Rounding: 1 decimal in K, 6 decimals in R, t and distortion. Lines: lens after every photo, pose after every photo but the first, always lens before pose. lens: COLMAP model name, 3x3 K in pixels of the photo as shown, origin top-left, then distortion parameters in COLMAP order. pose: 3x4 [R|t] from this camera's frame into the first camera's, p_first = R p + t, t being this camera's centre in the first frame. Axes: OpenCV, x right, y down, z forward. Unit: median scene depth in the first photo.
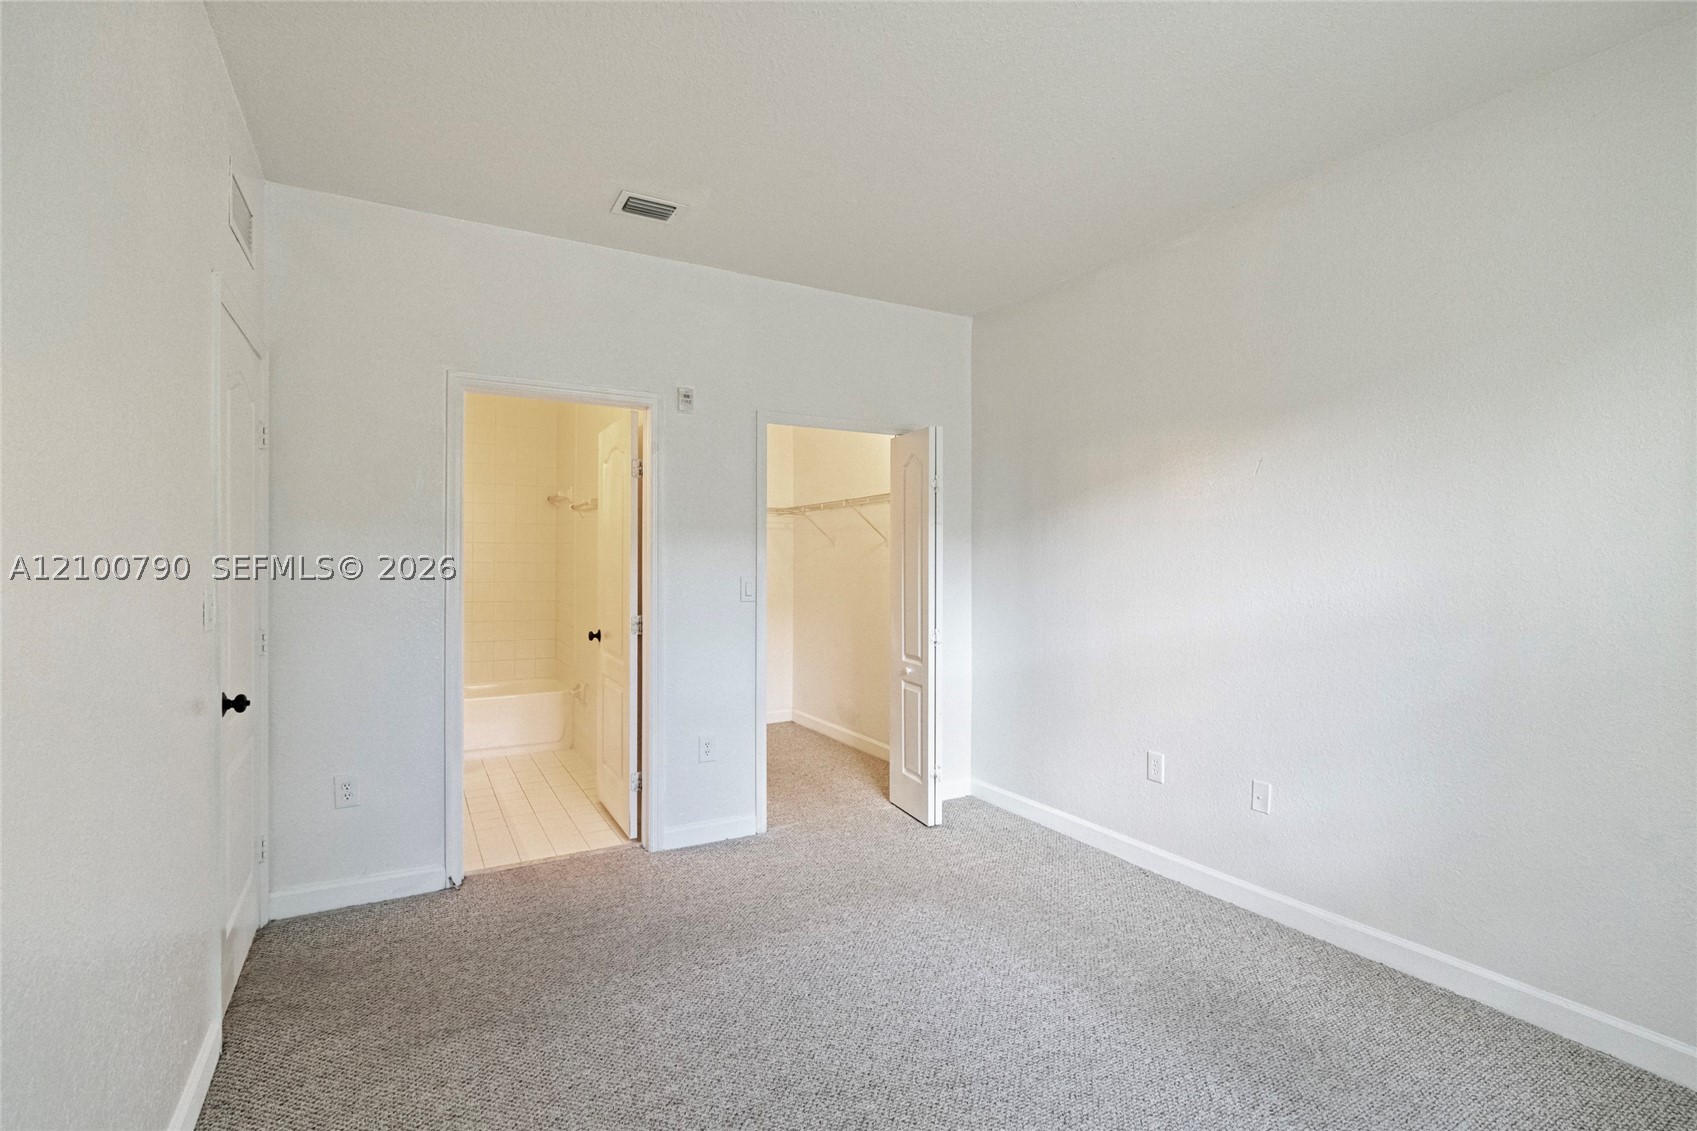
lens RADIAL K [[787.2, 0, 840.1], [0, 787.2, 575.5], [0, 0, 1]] dist [-0.001636, 0.000441]
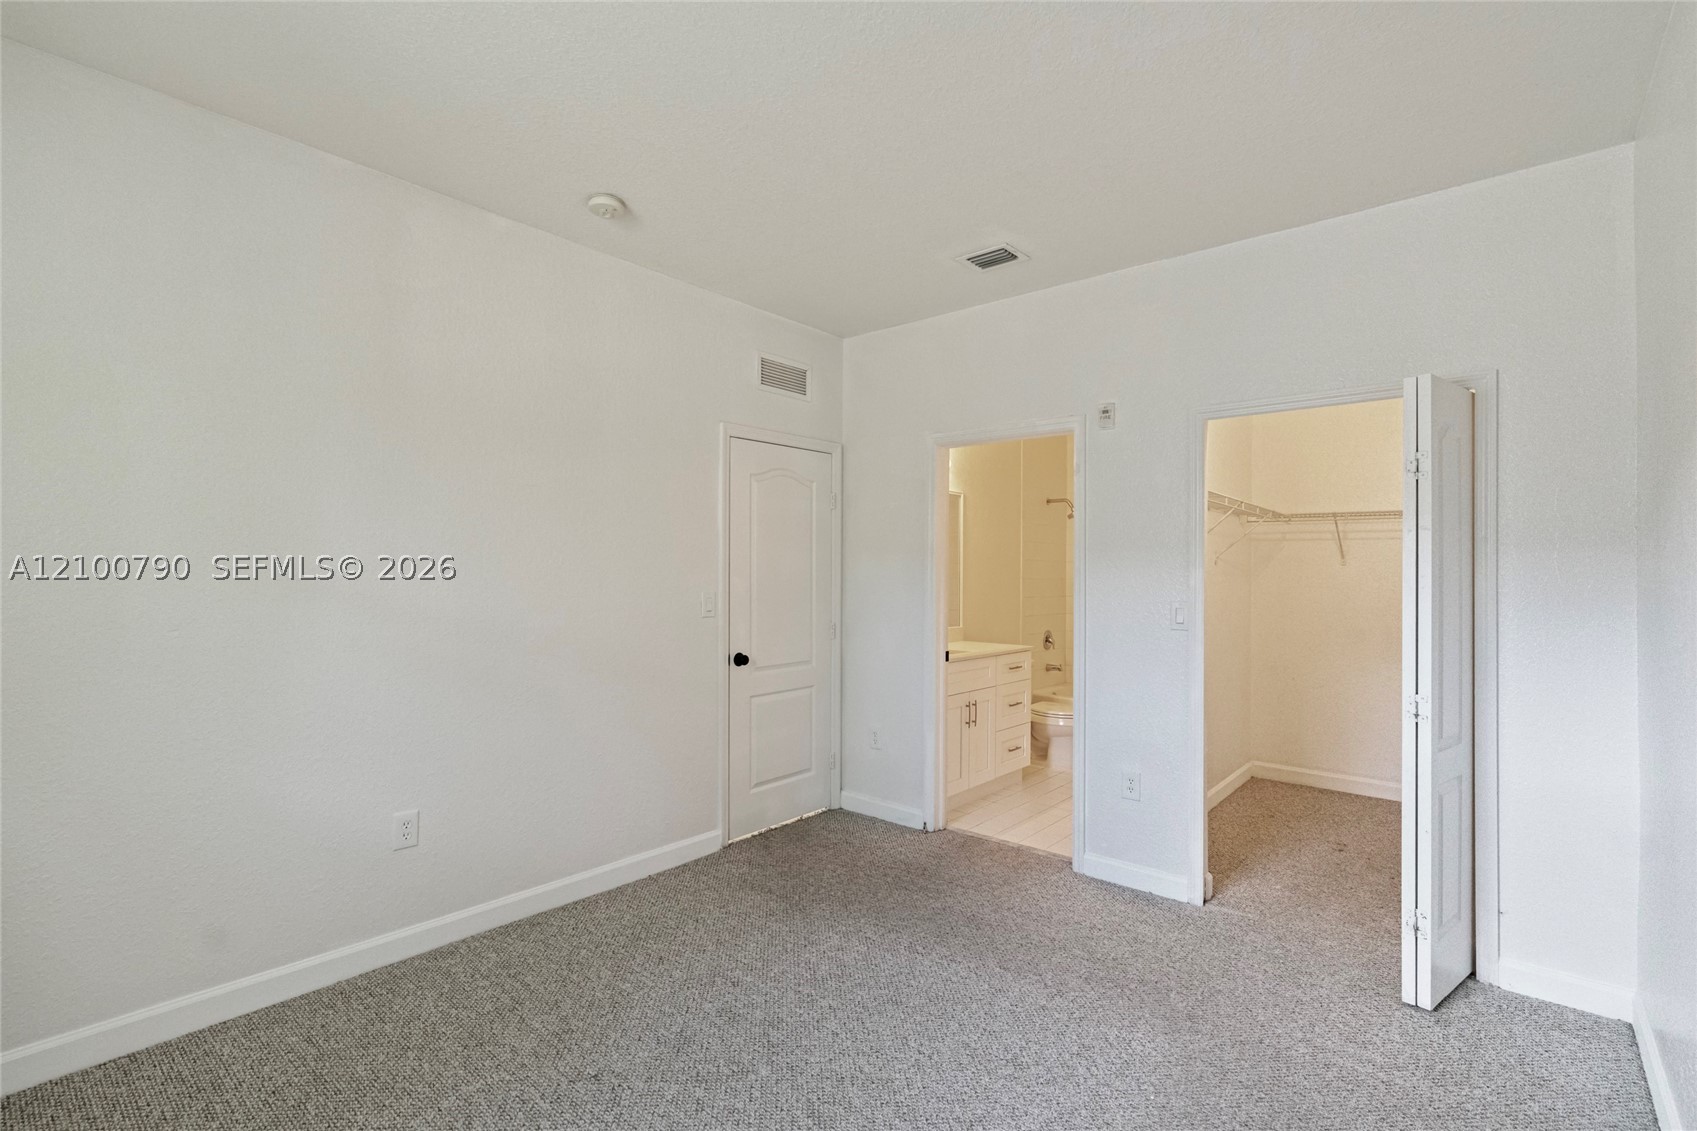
lens RADIAL K [[775.5, 0, 853.2], [0, 775.5, 580.2], [0, 0, 1]] dist [-0.002795, 0.000571]
pose [[0.345122, 0.009300, -0.938512, 0.652028], [-0.023736, 0.999718, 0.001178, -0.016694], [0.938258, 0.021870, 0.345245, 0.425366]]
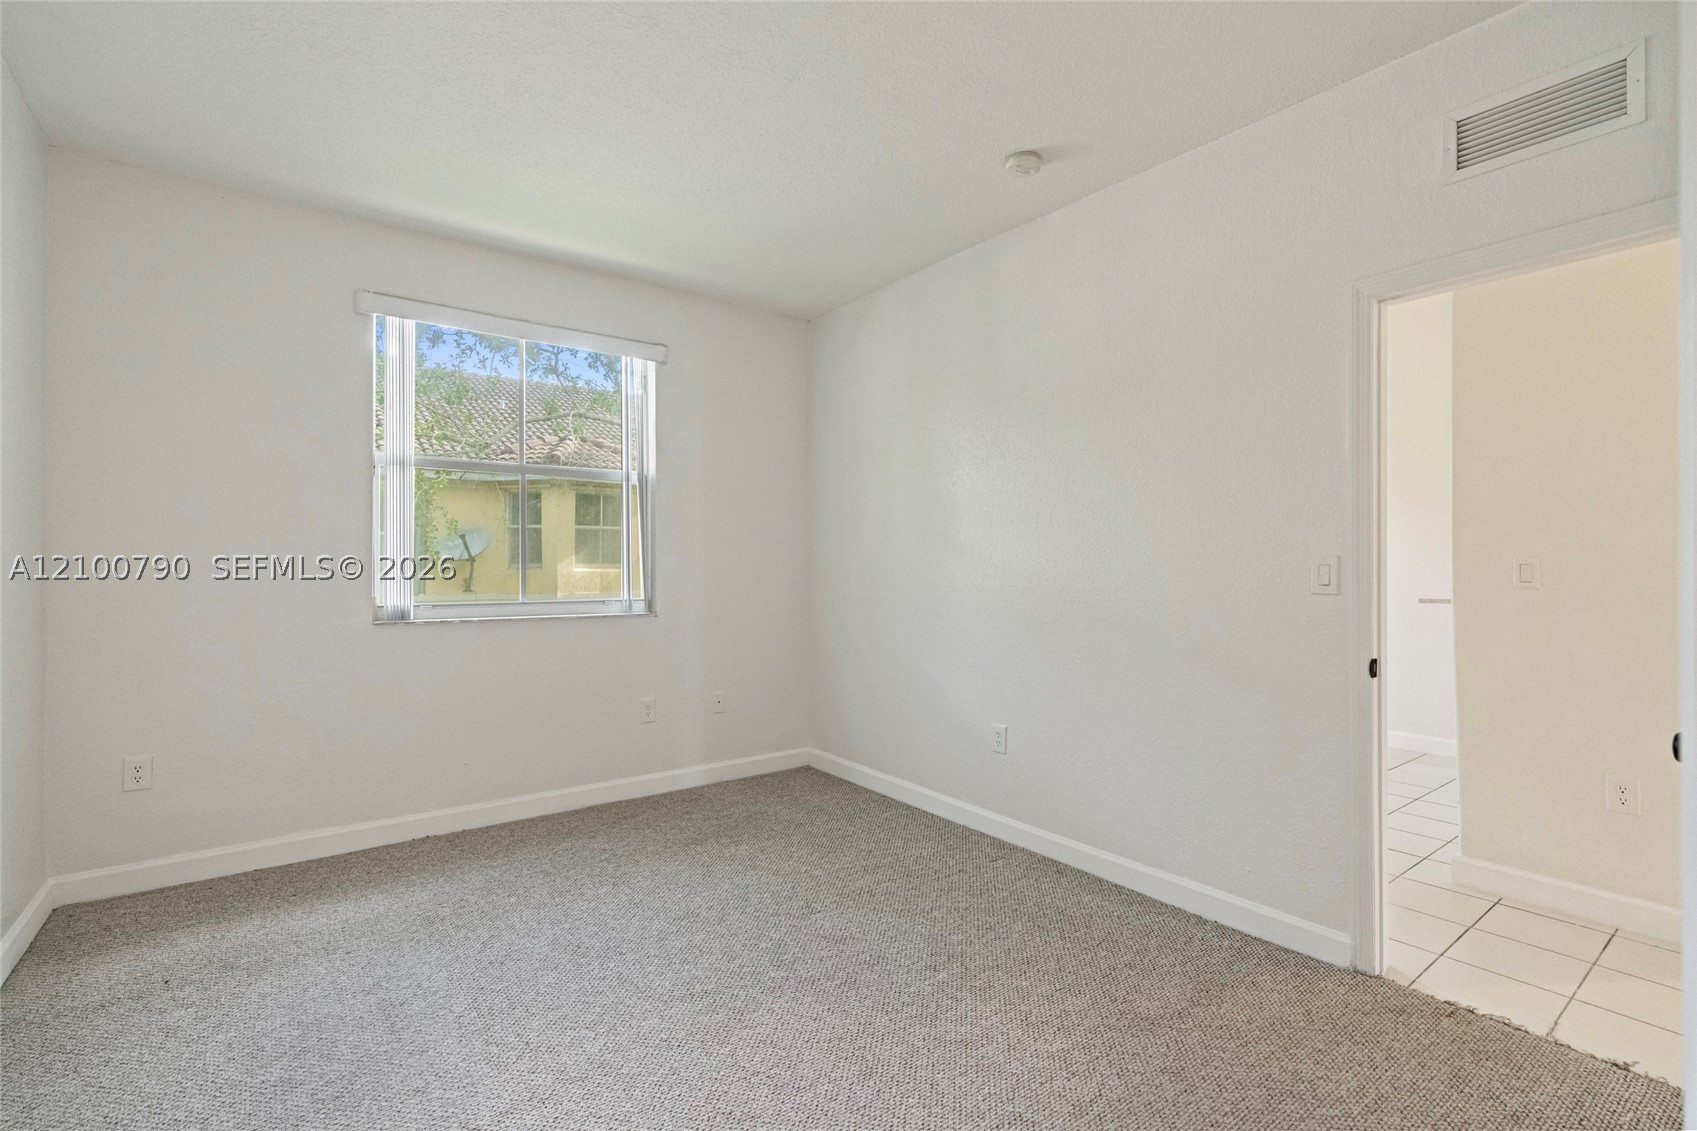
lens RADIAL K [[764.5, 0, 848.5], [0, 764.5, 565.5], [0, 0, 1]] dist [-0.001122, 0.000944]
pose [[-0.990664, -0.000809, -0.136322, 0.050934], [-0.003865, 0.999747, 0.022154, 0.003168], [0.136270, 0.022474, -0.990417, 1.288721]]
